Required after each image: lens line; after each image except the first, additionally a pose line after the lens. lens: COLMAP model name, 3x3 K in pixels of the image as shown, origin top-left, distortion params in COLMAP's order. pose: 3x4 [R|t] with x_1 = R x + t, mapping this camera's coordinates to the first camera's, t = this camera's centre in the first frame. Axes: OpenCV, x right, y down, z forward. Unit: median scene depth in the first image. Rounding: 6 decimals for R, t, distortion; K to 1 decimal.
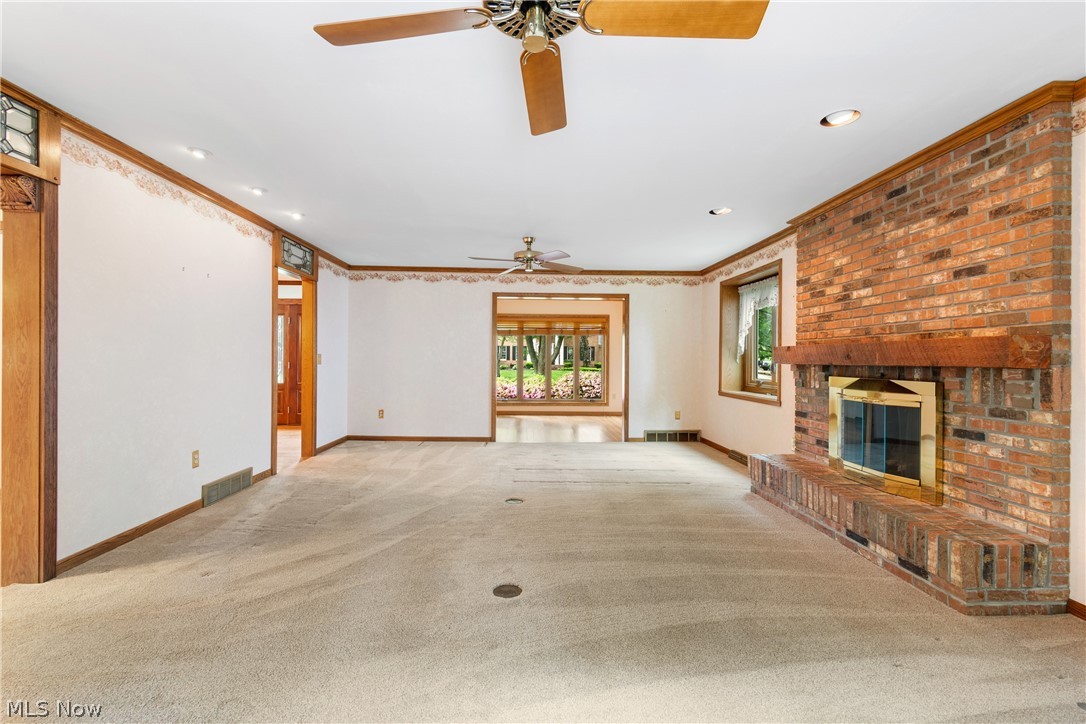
lens RADIAL K [[482.3, 0, 535.1], [0, 482.3, 358.4], [0, 0, 1]] dist [0.005759, -0.005130]
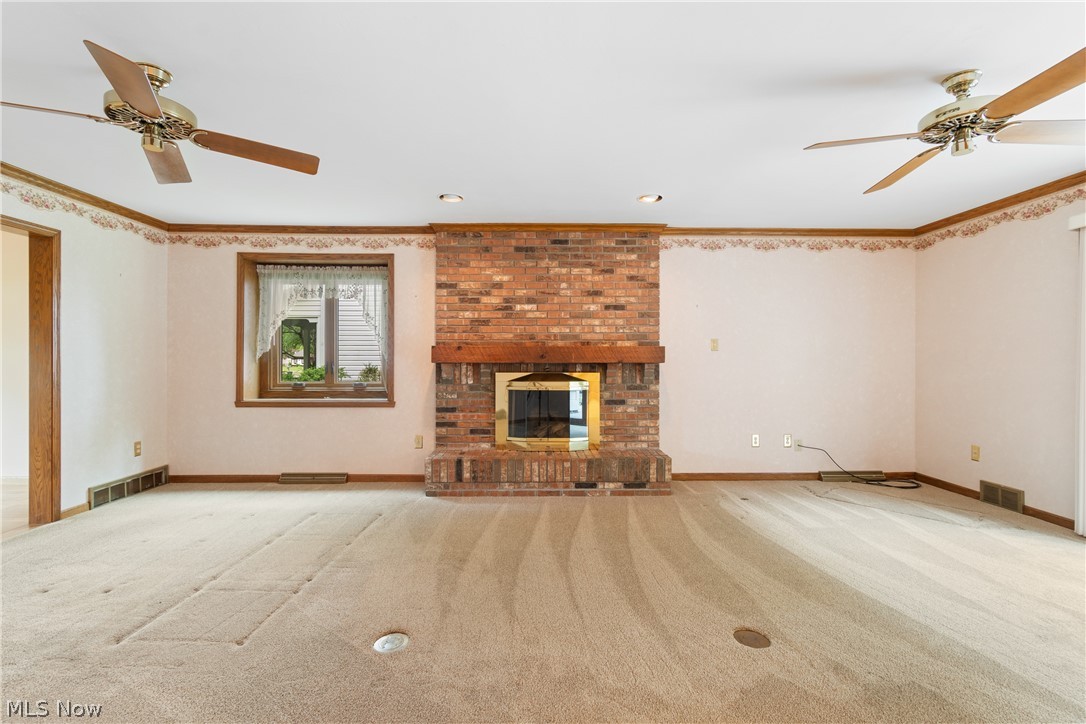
lens RADIAL K [[482.3, 0, 542.3], [0, 482.3, 359.9], [0, 0, 1]] dist [0.005759, -0.005130]
pose [[0.000233, -0.005373, 0.999986, -0.621967], [-0.003135, 0.999981, 0.005374, -0.000967], [-0.999995, -0.003136, 0.000216, 0.954983]]
